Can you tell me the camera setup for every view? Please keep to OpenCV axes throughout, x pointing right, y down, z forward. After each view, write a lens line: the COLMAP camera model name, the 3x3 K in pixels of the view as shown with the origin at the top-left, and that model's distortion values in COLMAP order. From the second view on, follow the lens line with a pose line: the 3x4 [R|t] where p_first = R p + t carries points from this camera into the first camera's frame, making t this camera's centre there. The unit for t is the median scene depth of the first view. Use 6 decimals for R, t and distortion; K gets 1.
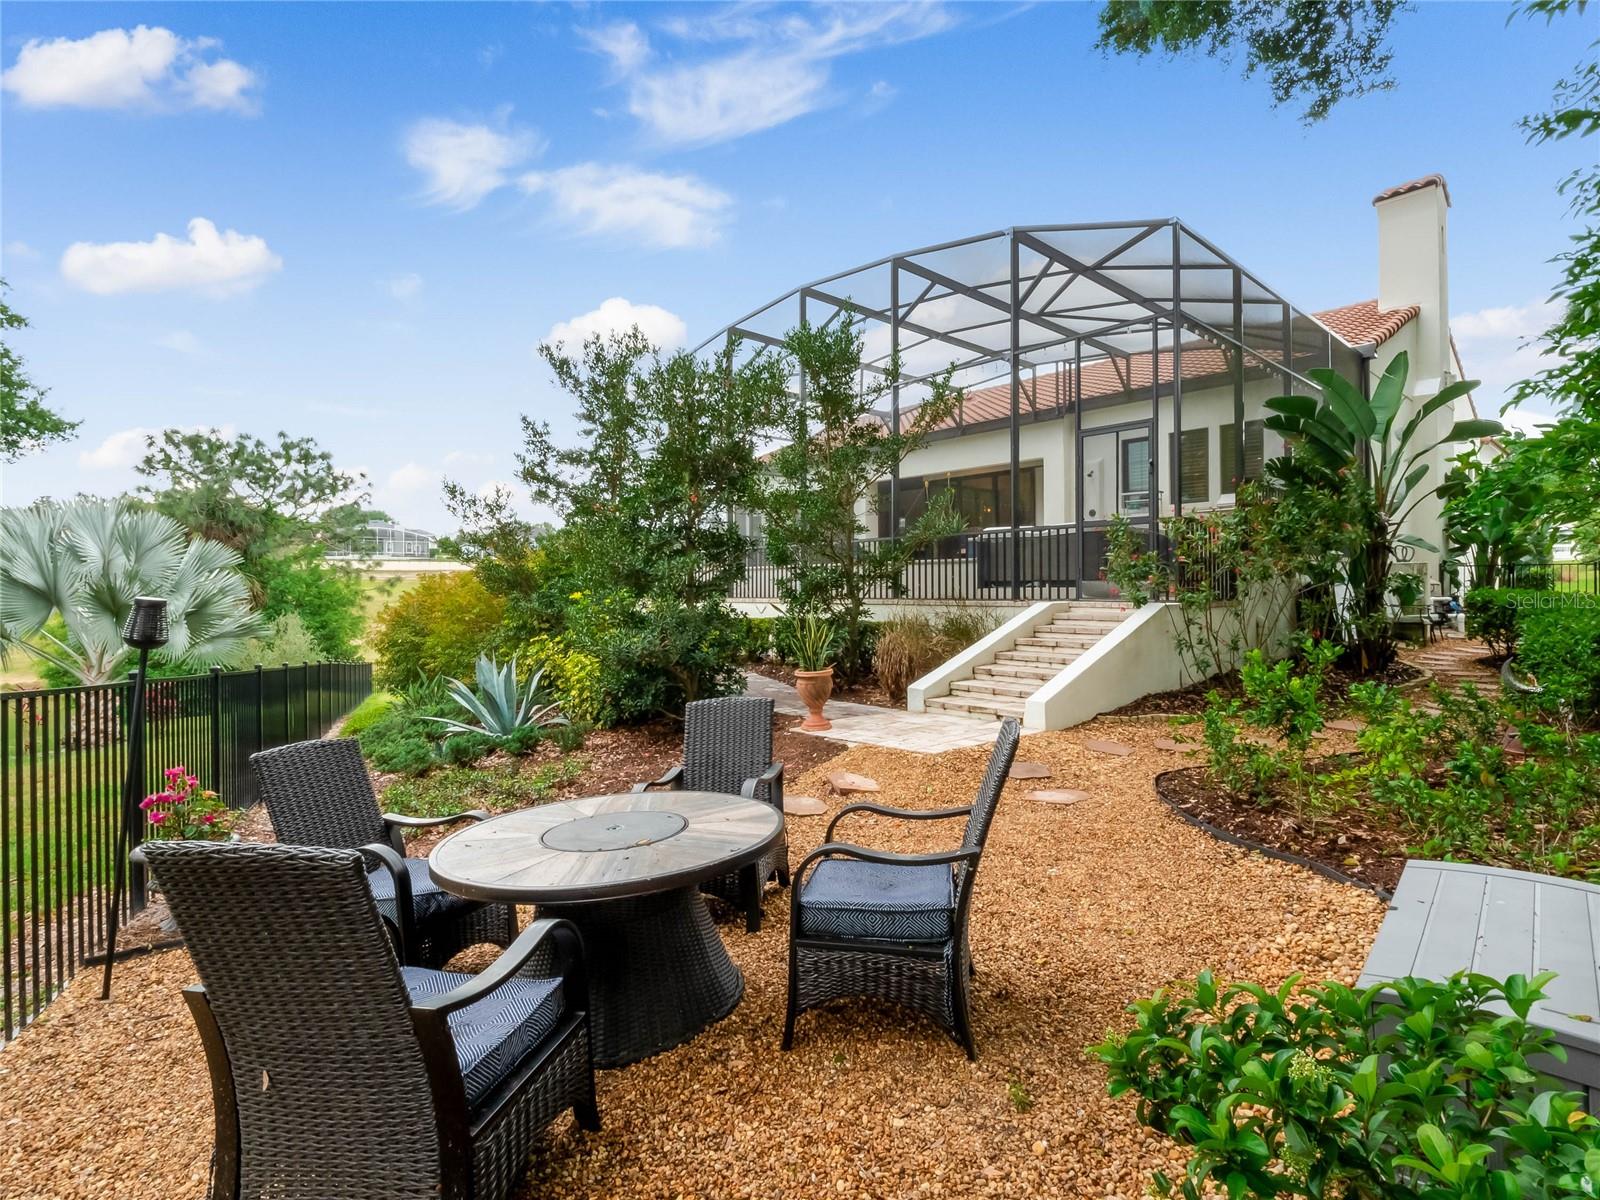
lens RADIAL K [[766.4, 0, 796.5], [0, 766.4, 578.3], [0, 0, 1]] dist [0.001088, 0.000166]
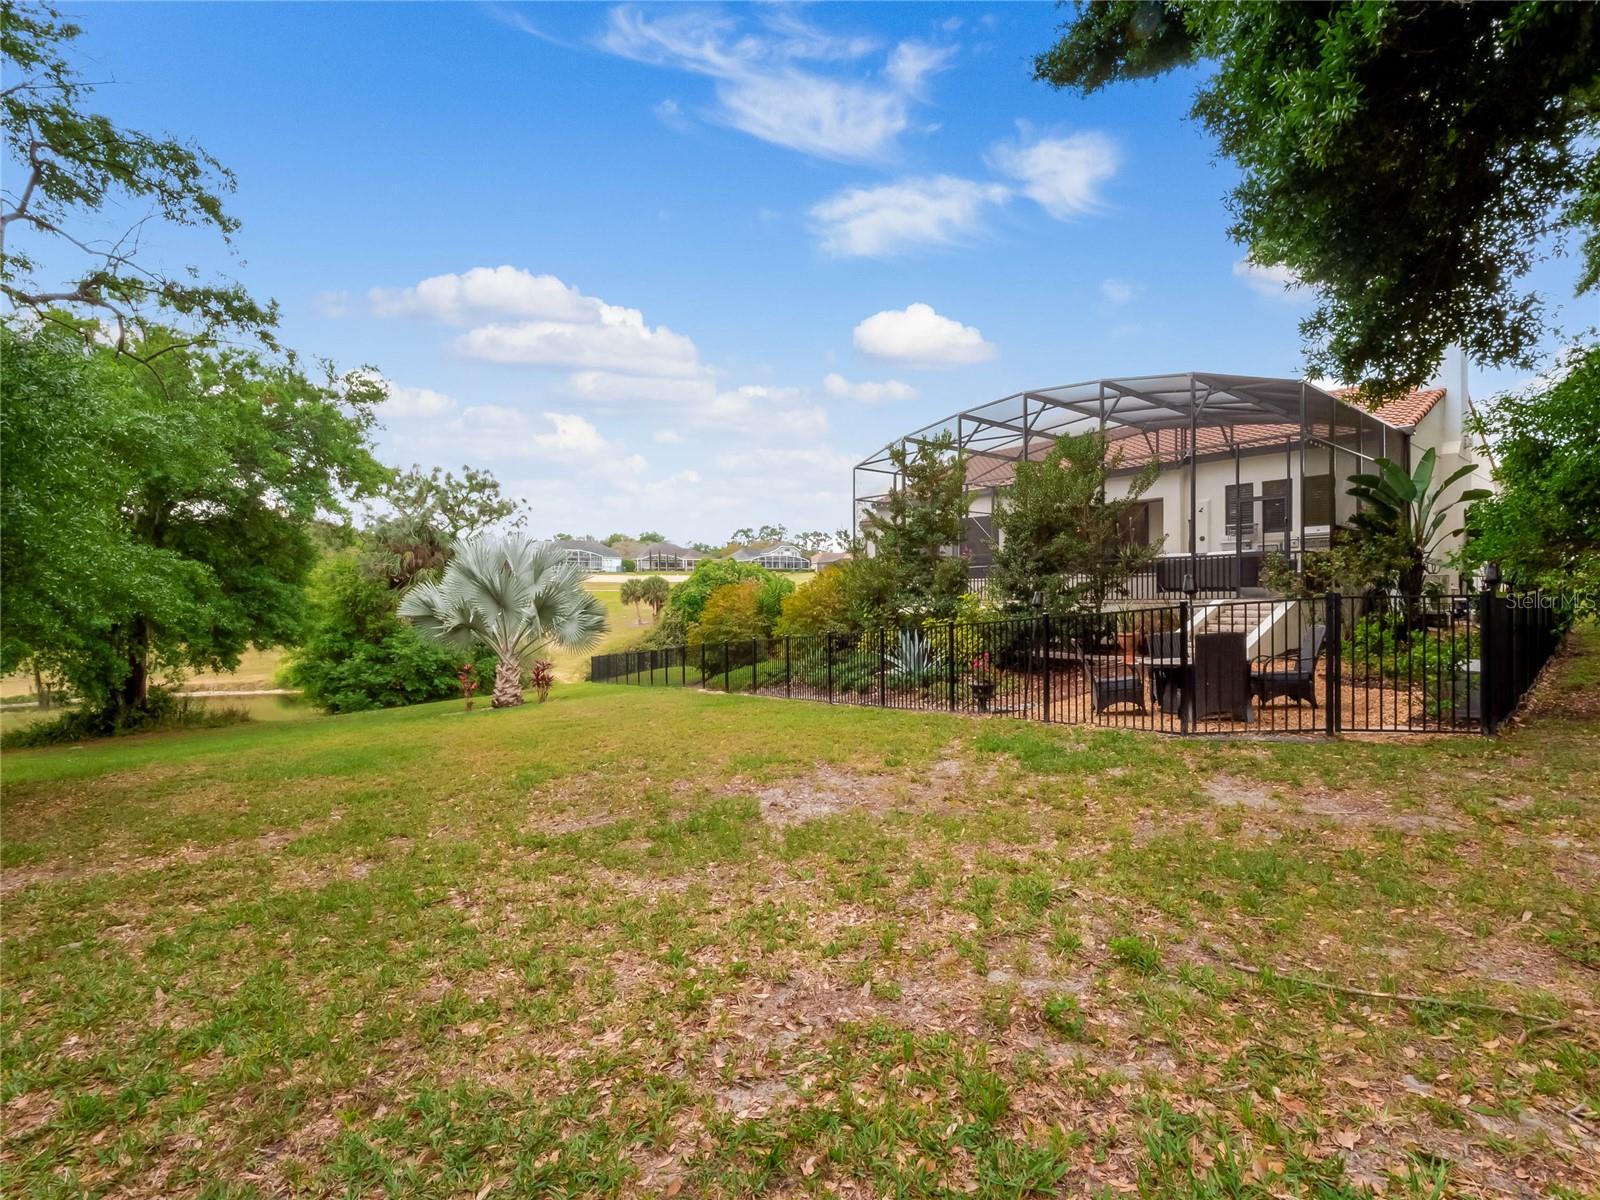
lens RADIAL K [[757.6, 0, 800.0], [0, 757.6, 600.0], [0, 0, 1]] dist [-0.003437, -0.000527]
pose [[0.999527, -0.003238, -0.030578, -0.409346], [0.003714, 0.999872, 0.015539, 0.001120], [0.030524, -0.015646, 0.999412, -0.525757]]
